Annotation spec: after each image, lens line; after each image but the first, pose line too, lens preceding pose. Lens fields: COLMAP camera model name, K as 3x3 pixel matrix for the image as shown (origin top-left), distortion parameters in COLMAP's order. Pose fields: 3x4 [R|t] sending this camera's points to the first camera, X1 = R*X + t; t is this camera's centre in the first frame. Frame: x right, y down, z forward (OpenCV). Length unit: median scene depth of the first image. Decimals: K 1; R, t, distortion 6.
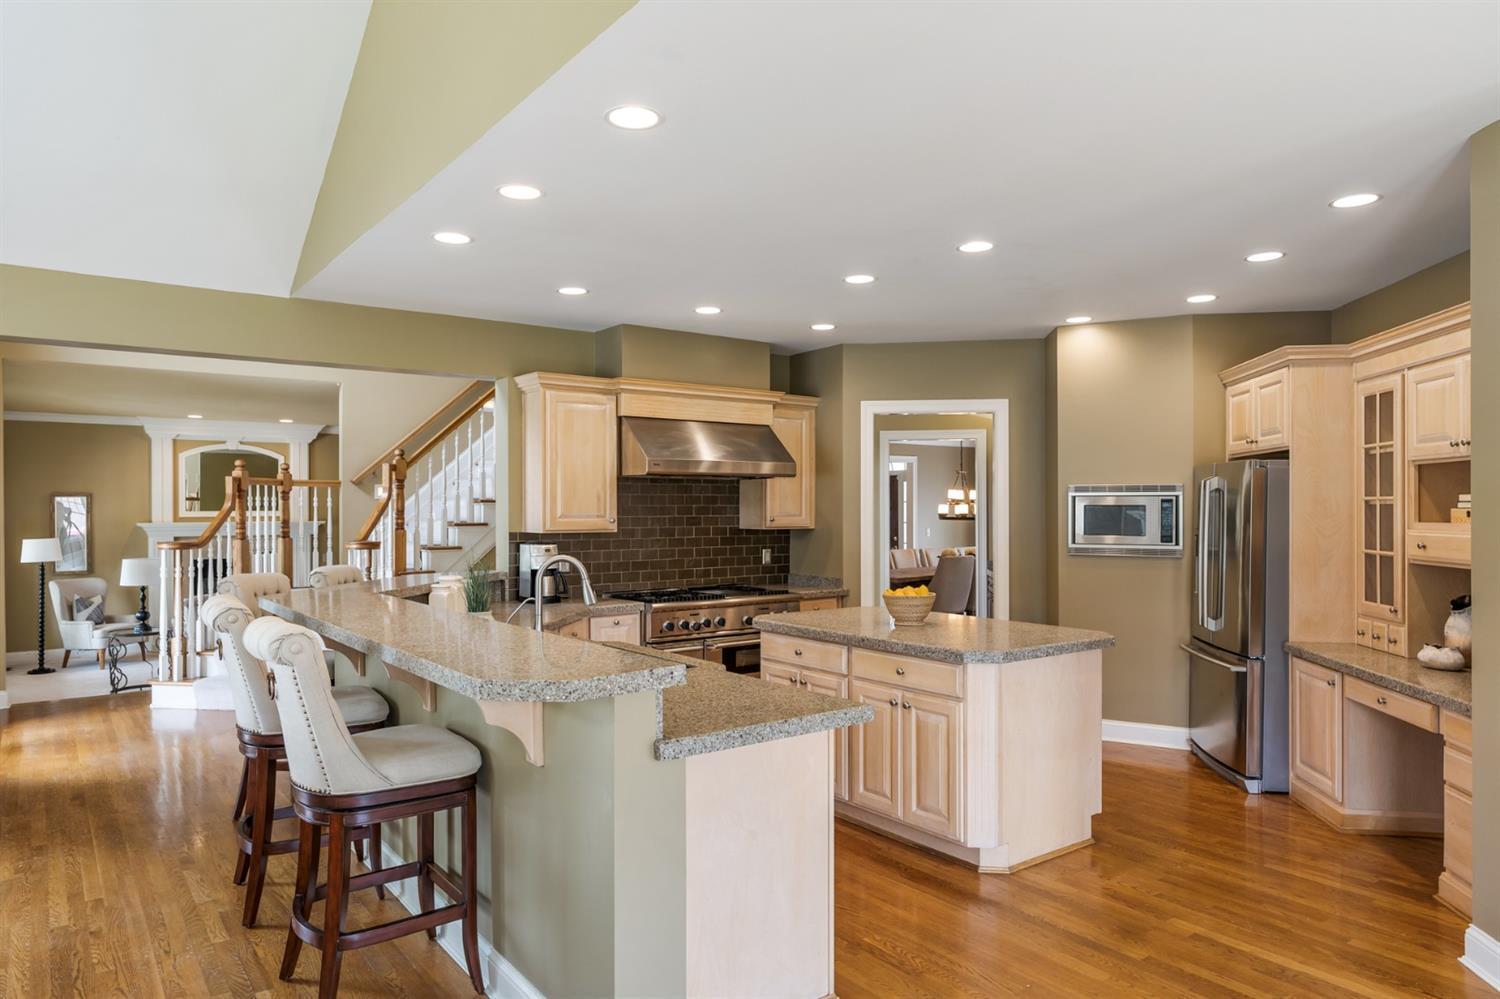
lens RADIAL K [[957.0, 0, 750.0], [0, 957.0, 499.5], [0, 0, 1]] dist [0.000674, 0.000225]
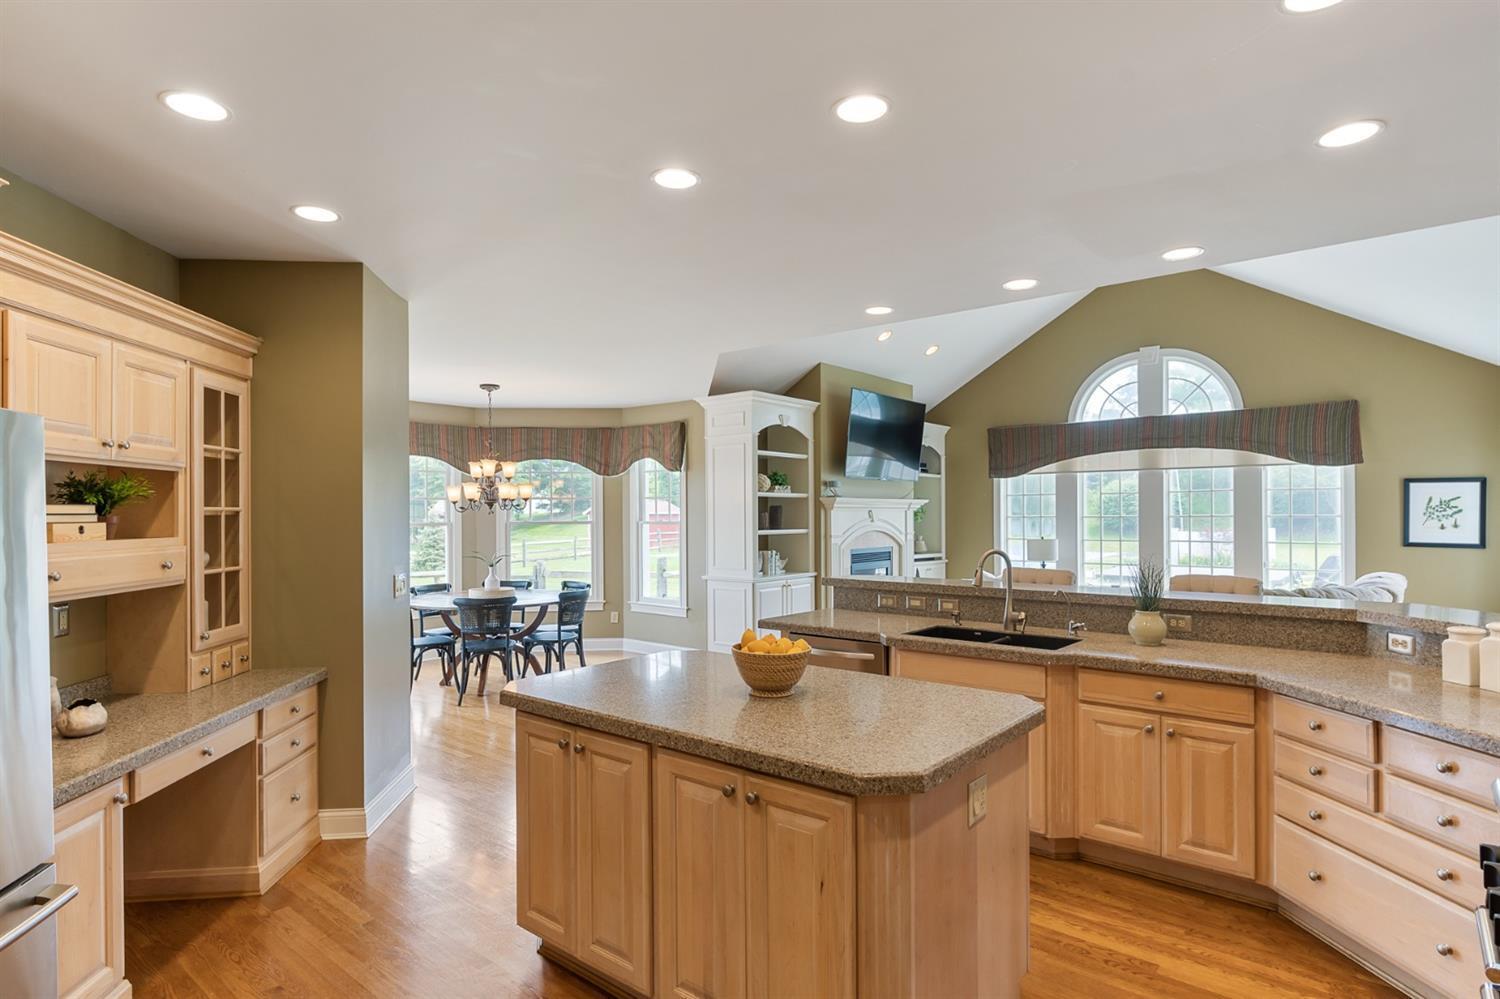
lens RADIAL K [[803.9, 0, 750.0], [0, 803.9, 499.5], [0, 0, 1]] dist [0.000108, -0.000023]
pose [[-0.972089, 0.010655, -0.234370, 0.305565], [0.016655, 0.999582, -0.023637, 0.013957], [0.234020, -0.026881, -0.971860, 1.543139]]
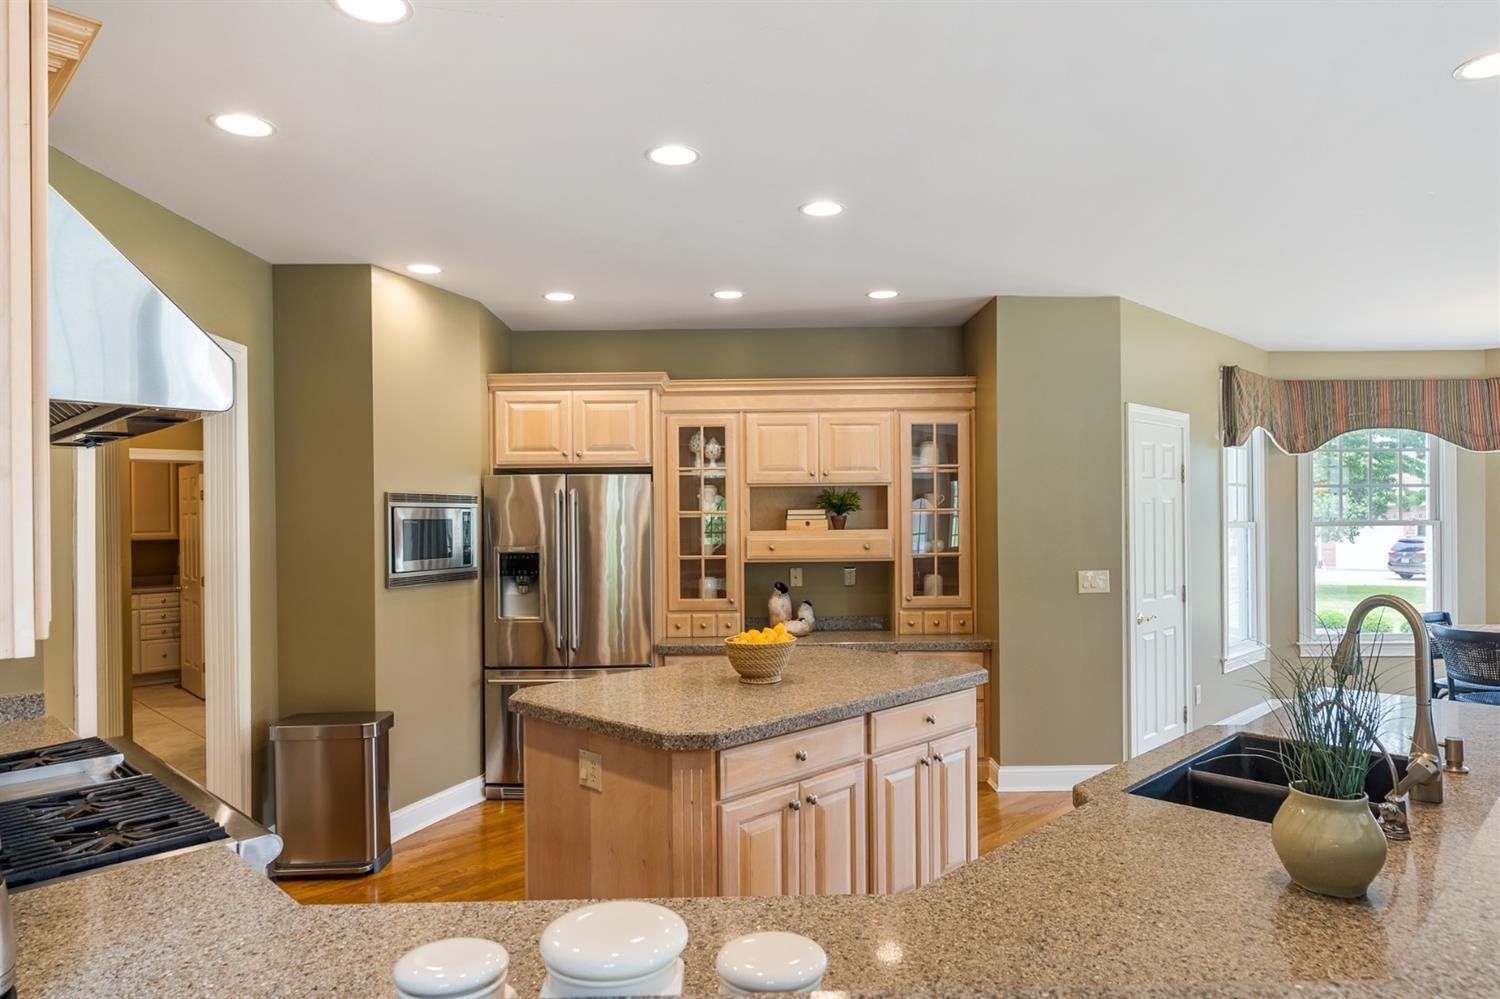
lens RADIAL K [[934.2, 0, 750.0], [0, 934.2, 515.5], [0, 0, 1]] dist [-0.001396, -0.000128]
pose [[-0.151421, 0.003338, 0.988464, -0.532806], [0.001632, 0.999994, -0.003126, 0.007213], [-0.988468, 0.001140, -0.151425, 1.117274]]
